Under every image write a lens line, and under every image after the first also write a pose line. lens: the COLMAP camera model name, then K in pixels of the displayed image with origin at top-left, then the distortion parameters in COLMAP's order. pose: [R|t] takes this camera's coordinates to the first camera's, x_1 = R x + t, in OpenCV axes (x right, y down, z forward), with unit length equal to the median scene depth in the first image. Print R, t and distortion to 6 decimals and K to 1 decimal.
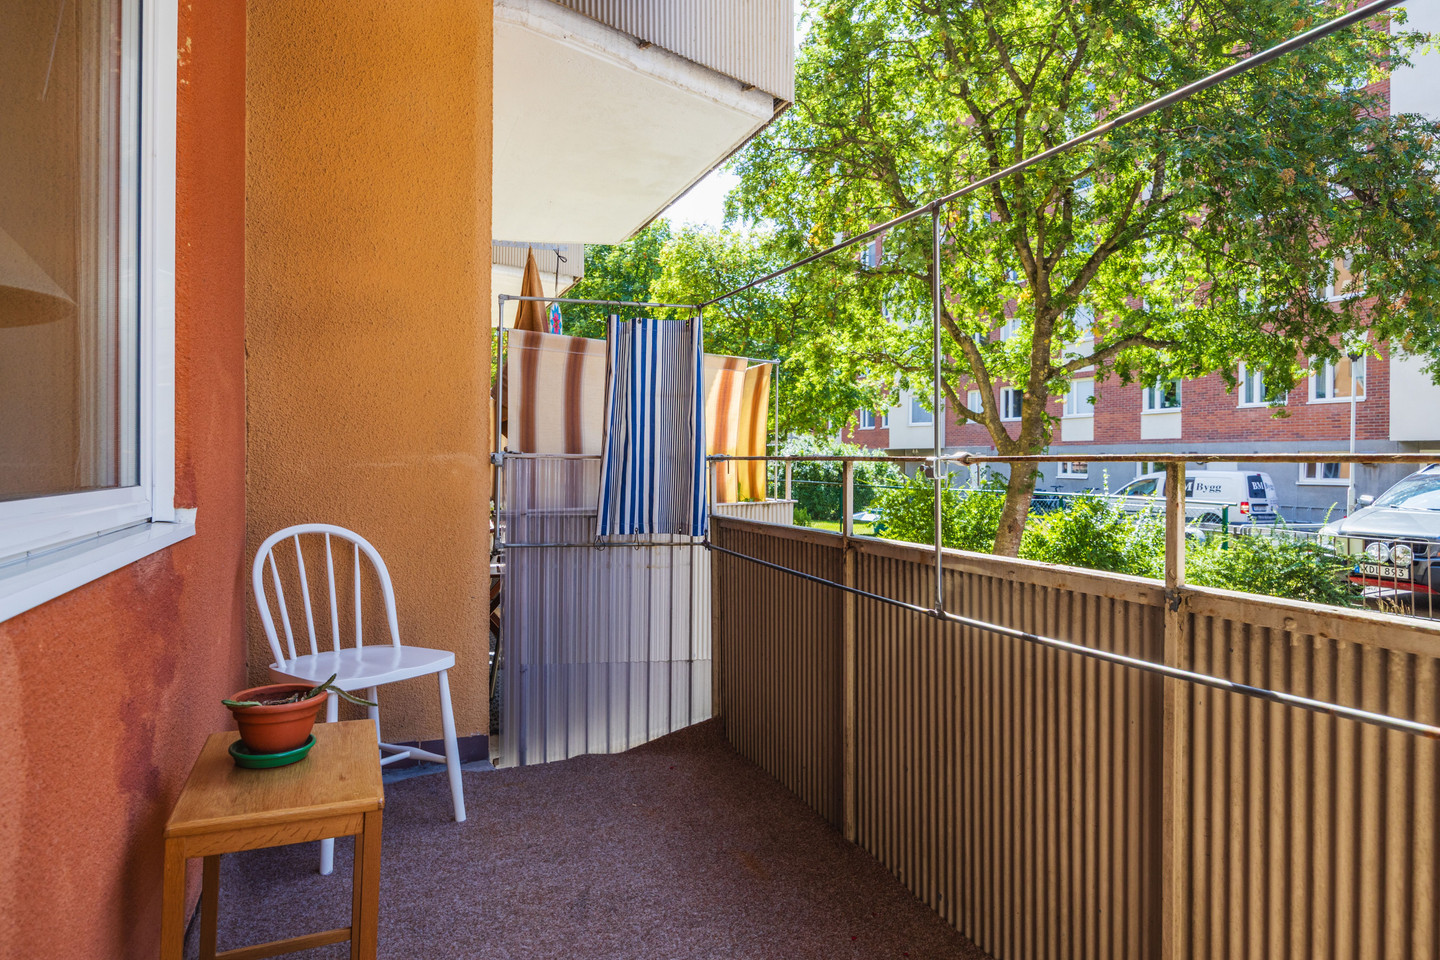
lens RADIAL K [[815.2, 0, 722.2], [0, 815.2, 465.4], [0, 0, 1]] dist [0.007774, 0.000079]
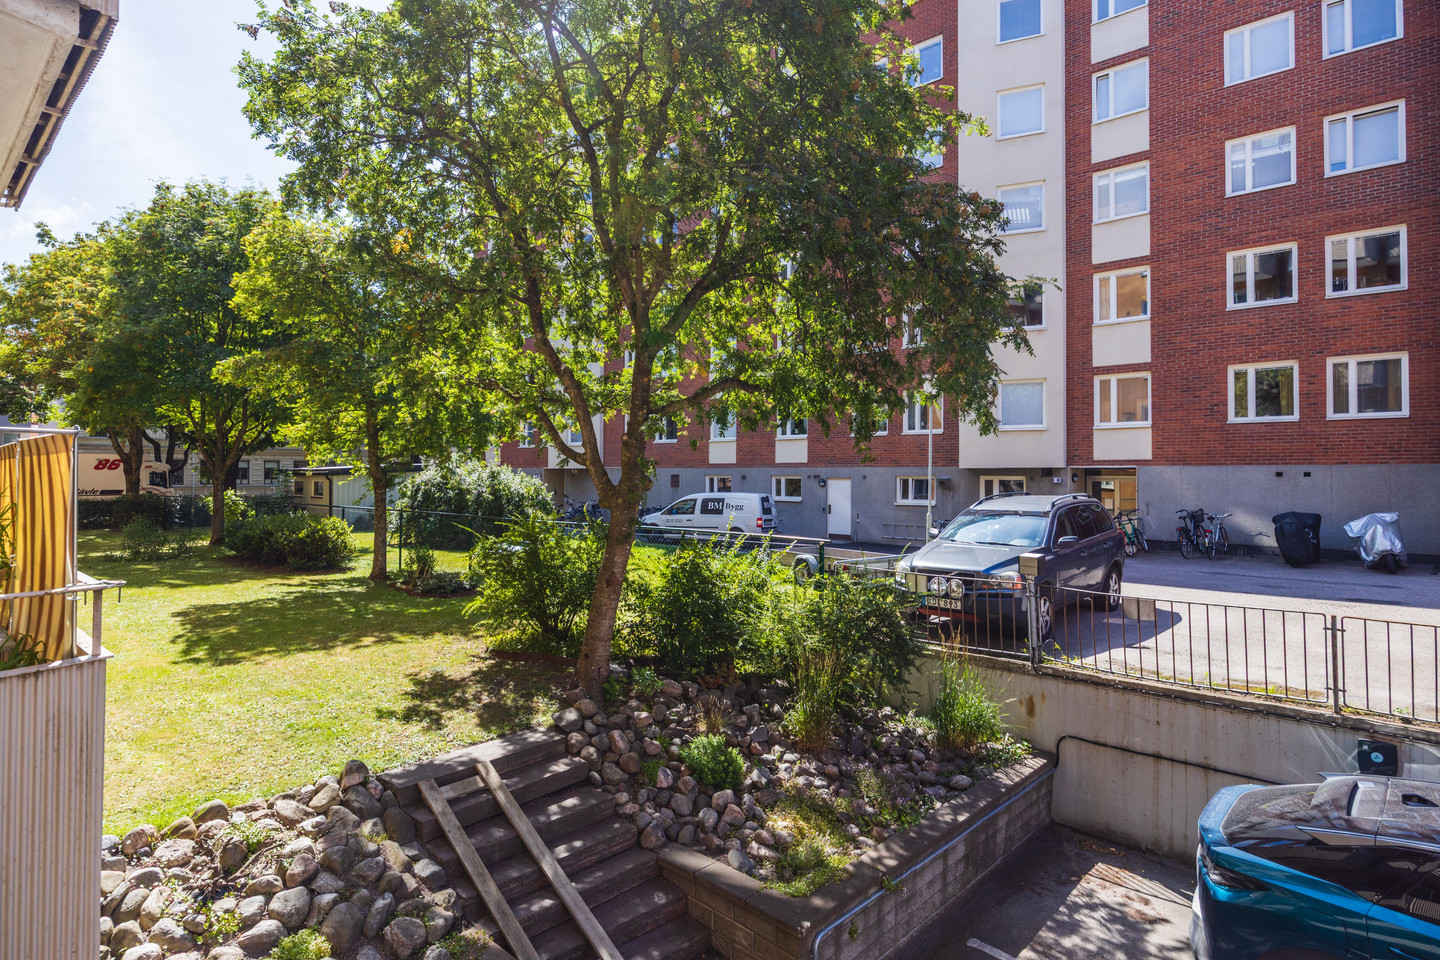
lens RADIAL K [[815.2, 0, 715.7], [0, 815.2, 479.7], [0, 0, 1]] dist [0.007774, 0.000079]
pose [[0.927266, -0.003824, 0.374384, 0.113860], [0.003363, 0.999993, 0.001886, -0.036614], [-0.374388, -0.000490, 0.927272, 0.099436]]
